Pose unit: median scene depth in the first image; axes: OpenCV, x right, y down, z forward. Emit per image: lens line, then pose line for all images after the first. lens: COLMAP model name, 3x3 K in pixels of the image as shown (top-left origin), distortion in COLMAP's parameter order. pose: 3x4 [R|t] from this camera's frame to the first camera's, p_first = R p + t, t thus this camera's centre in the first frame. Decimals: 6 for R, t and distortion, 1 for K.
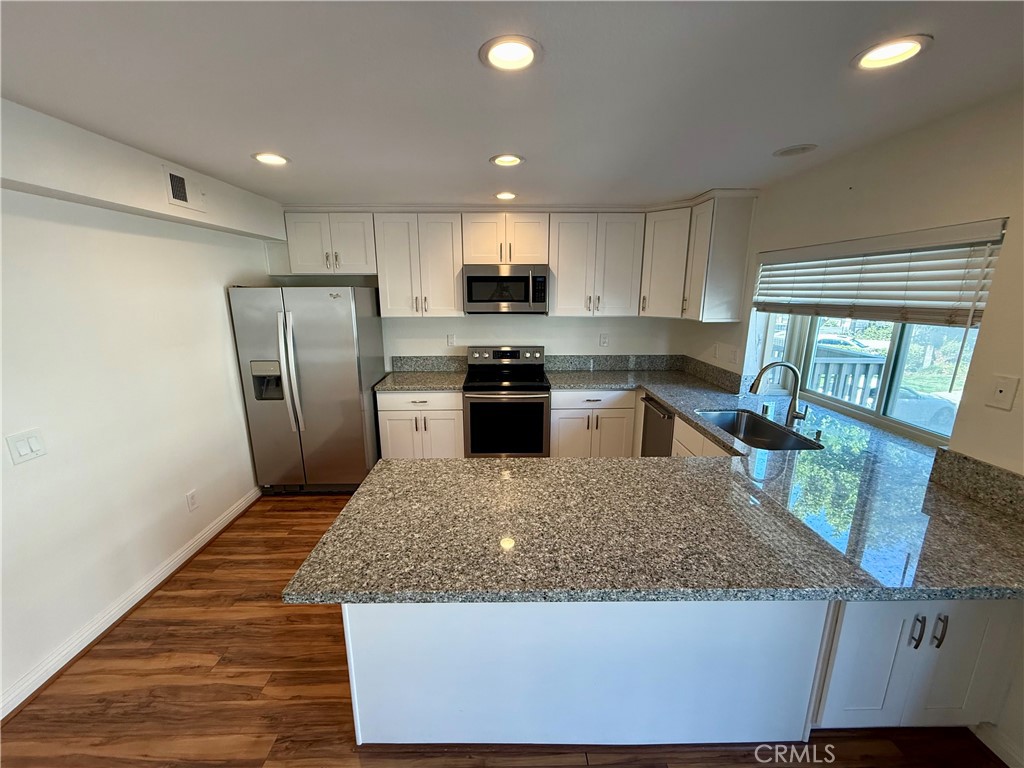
lens RADIAL K [[407.4, 0, 508.6], [0, 407.4, 383.4], [0, 0, 1]] dist [-0.000220, 0.000614]
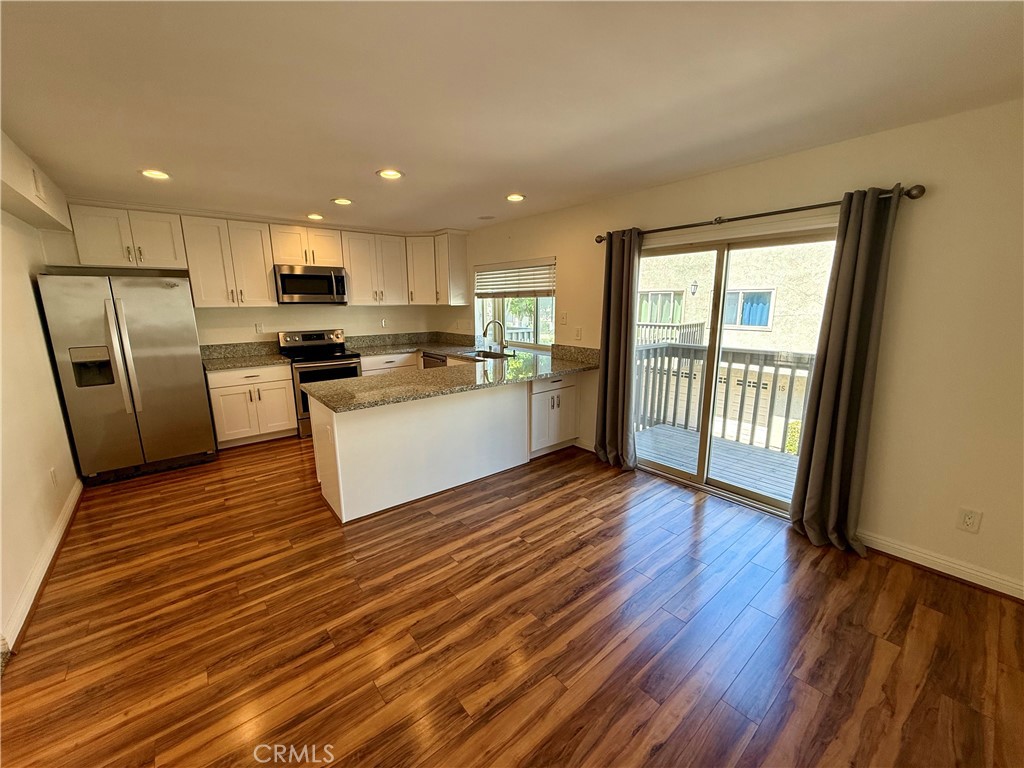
lens RADIAL K [[407.4, 0, 508.6], [0, 407.4, 383.4], [0, 0, 1]] dist [-0.000220, 0.000614]
pose [[0.782555, -0.127128, 0.609464, -0.374800], [0.144393, 0.989298, 0.020956, 0.155487], [-0.605606, 0.071603, 0.792537, -0.424076]]
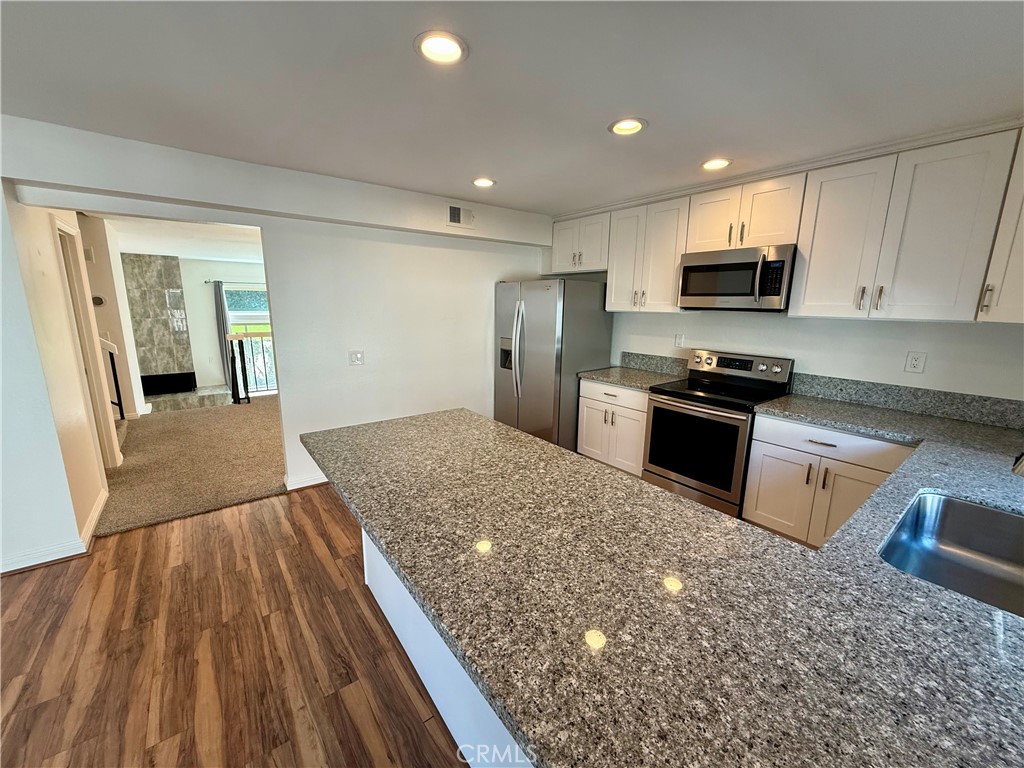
lens RADIAL K [[407.4, 0, 508.6], [0, 407.4, 383.4], [0, 0, 1]] dist [-0.000220, 0.000614]
pose [[0.593079, 0.167199, -0.787593, 0.429186], [-0.195519, 0.978828, 0.060566, 0.006602], [0.781044, 0.118069, 0.613213, 0.197792]]
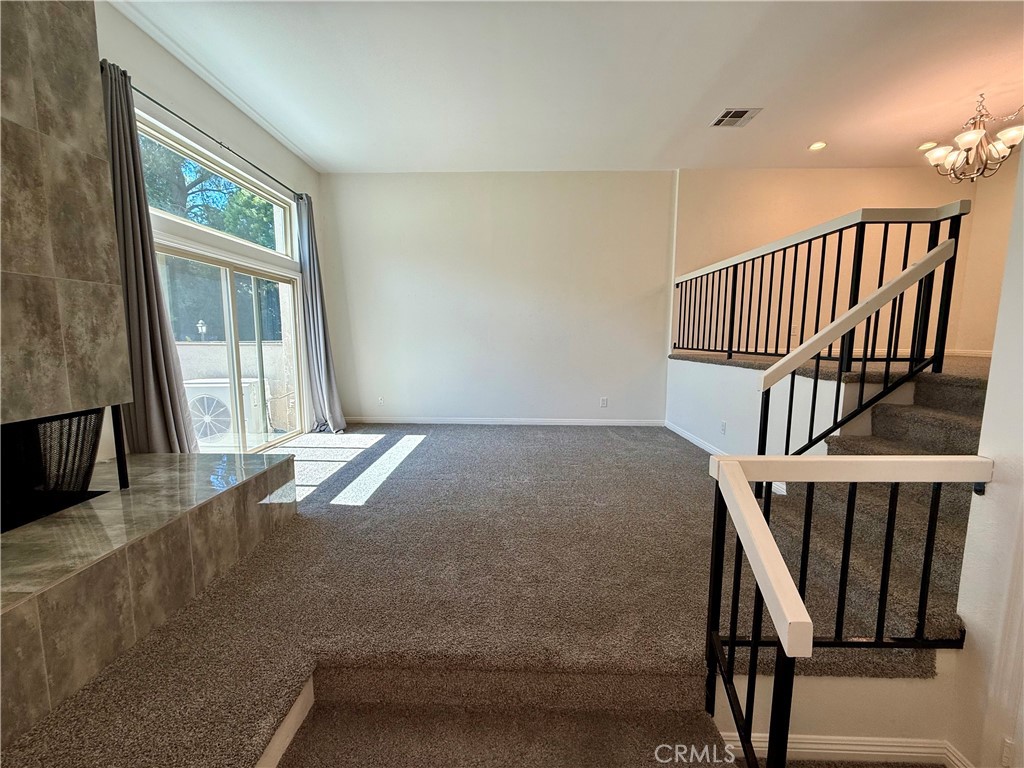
lens RADIAL K [[407.4, 0, 508.6], [0, 407.4, 383.4], [0, 0, 1]] dist [-0.000220, 0.000614]
pose [[0.999383, 0.005048, -0.034754, -2.348752], [-0.009017, 0.993323, -0.115016, 0.542432], [0.033941, 0.115259, 0.992755, -0.392571]]
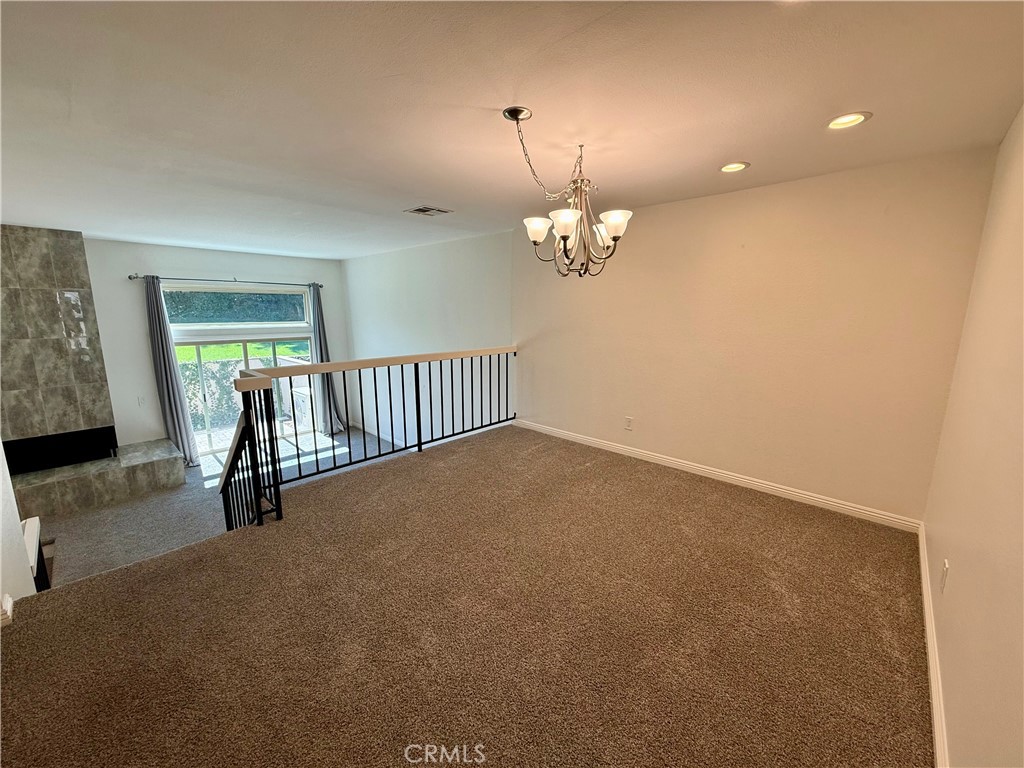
lens RADIAL K [[407.4, 0, 508.6], [0, 407.4, 383.4], [0, 0, 1]] dist [-0.000220, 0.000614]
pose [[0.709936, 0.132209, -0.691746, -0.723145], [-0.165278, 0.986067, 0.018837, 0.046781], [0.684598, 0.100957, 0.721896, 0.101535]]
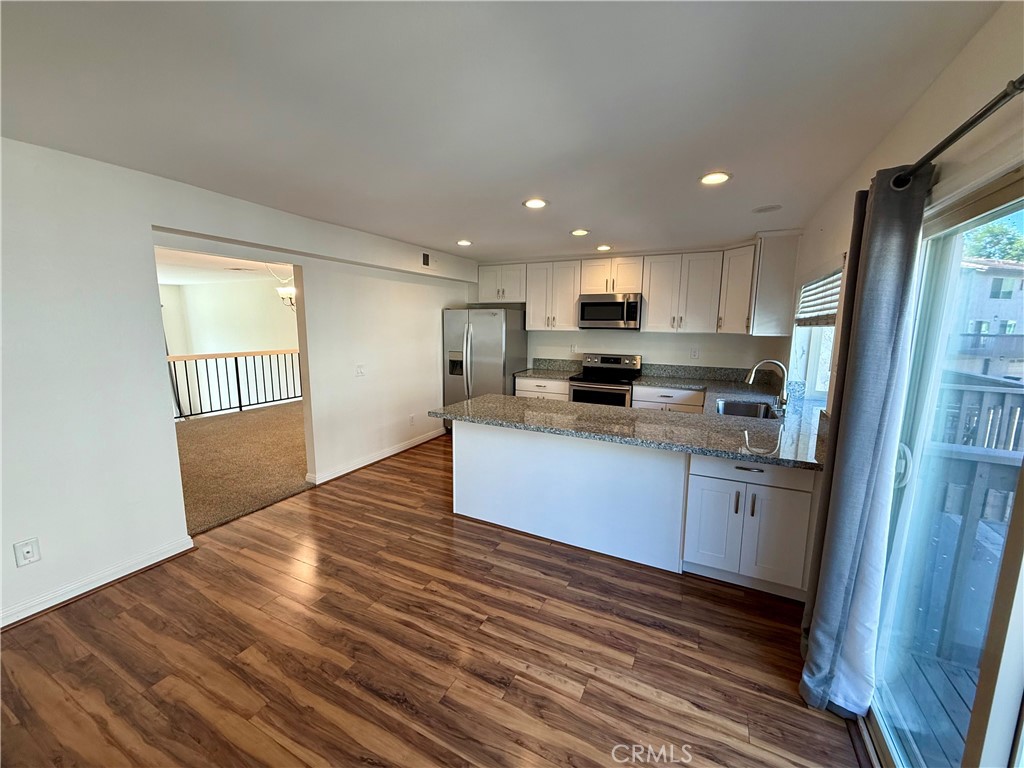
lens RADIAL K [[407.4, 0, 508.6], [0, 407.4, 383.4], [0, 0, 1]] dist [-0.000220, 0.000614]
pose [[0.883389, 0.078428, -0.462032, 0.375414], [-0.116868, 0.991616, -0.055124, 0.136239], [0.453835, 0.102693, 0.885149, -0.381007]]
